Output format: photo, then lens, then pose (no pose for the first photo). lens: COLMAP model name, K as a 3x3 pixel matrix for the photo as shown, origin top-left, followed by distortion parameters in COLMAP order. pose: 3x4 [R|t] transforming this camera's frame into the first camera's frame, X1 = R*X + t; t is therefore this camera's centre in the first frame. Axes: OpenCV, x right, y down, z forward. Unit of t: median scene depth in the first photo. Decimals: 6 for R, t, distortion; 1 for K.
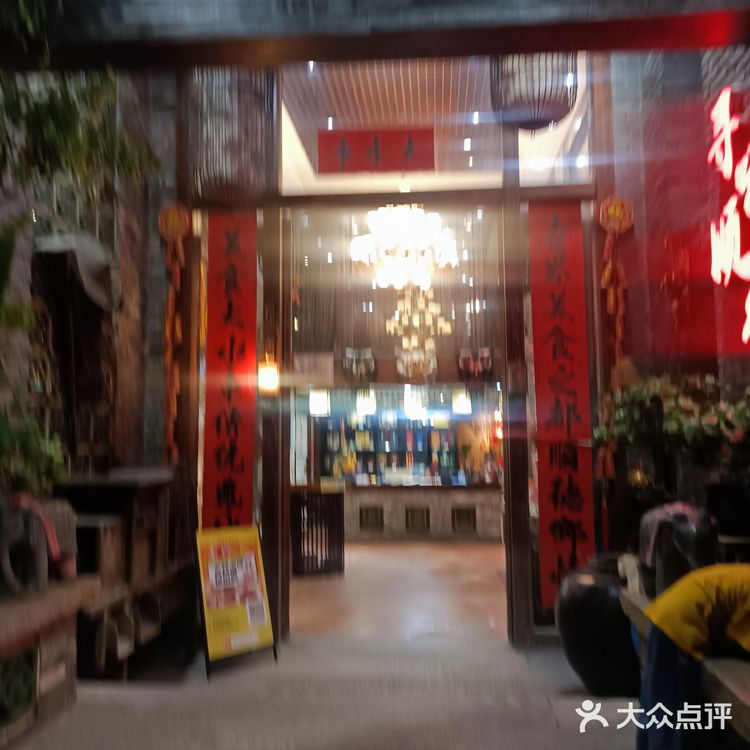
lens RADIAL K [[699.0, 0, 375.0], [0, 699.0, 375.0], [0, 0, 1]] dist [0.003277, -0.006453]
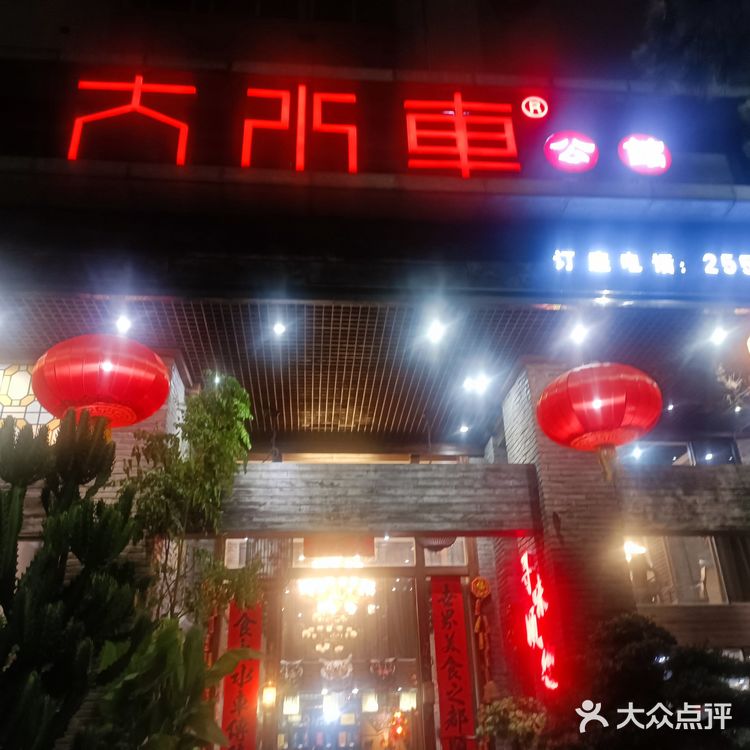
lens RADIAL K [[722.0, 0, 375.0], [0, 722.0, 375.0], [0, 0, 1]] dist [0.015654, 0.017763]
pose [[0.983497, 0.059157, 0.170979, -0.252386], [0.007068, 0.931750, -0.363032, -0.074321], [-0.180785, 0.358249, 0.915955, -0.788958]]
